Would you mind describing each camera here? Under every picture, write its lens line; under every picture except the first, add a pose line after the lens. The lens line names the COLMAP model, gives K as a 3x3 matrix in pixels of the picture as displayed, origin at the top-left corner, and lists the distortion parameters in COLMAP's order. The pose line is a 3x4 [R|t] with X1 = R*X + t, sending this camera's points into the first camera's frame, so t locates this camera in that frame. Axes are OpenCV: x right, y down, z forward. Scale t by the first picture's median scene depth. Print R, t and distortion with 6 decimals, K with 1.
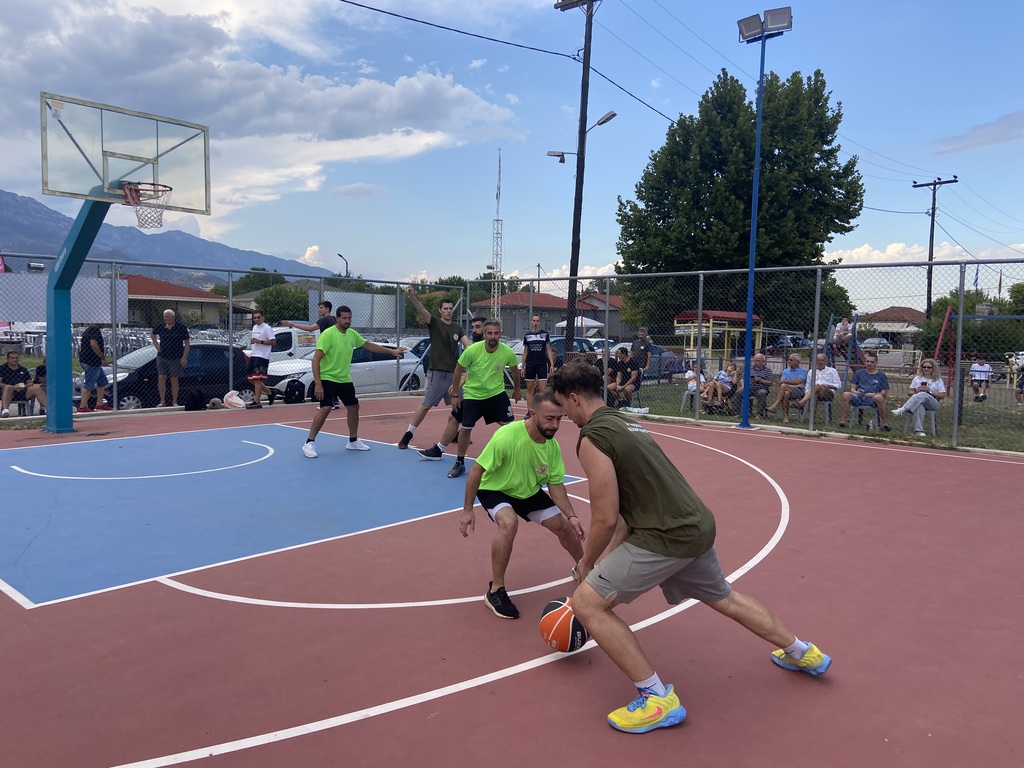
lens RADIAL K [[766.4, 0, 512.0], [0, 766.4, 384.0], [0, 0, 1]] dist [0.126259, -0.170956]
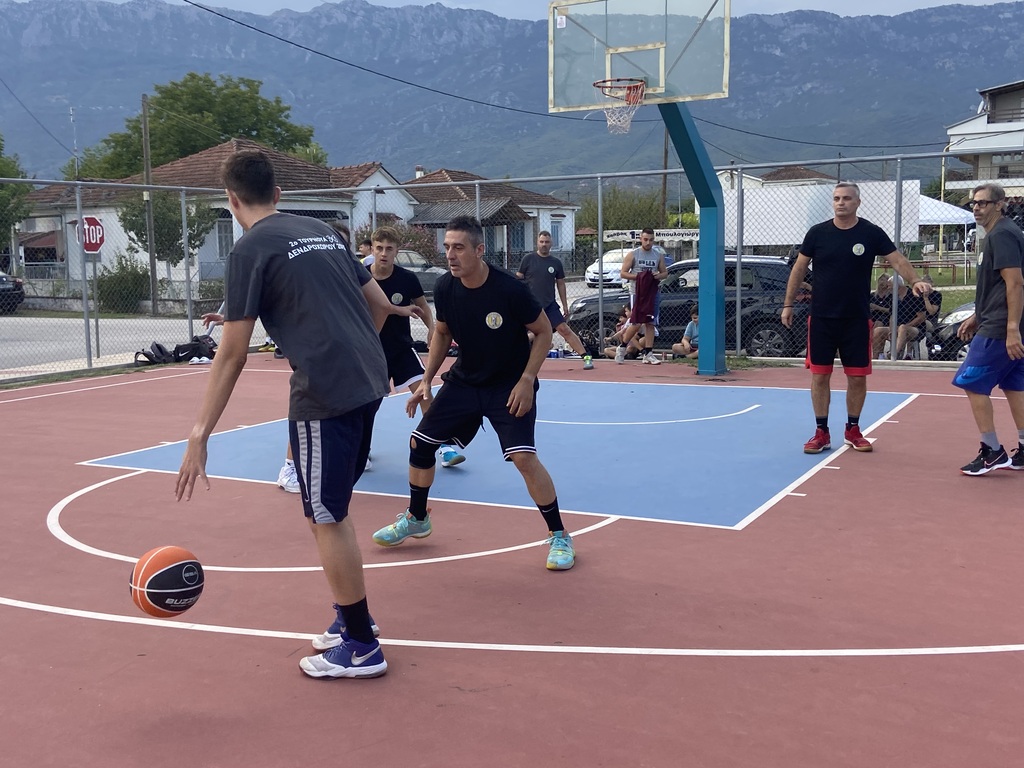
lens RADIAL K [[1148.3, 0, 512.0], [0, 1148.3, 384.0], [0, 0, 1]] dist [0.128111, -0.142434]
pose [[0.230132, 0.090529, -0.968939, 0.116579], [-0.044971, 0.995589, 0.082338, -0.004189], [0.972120, 0.024626, 0.233189, 0.094414]]
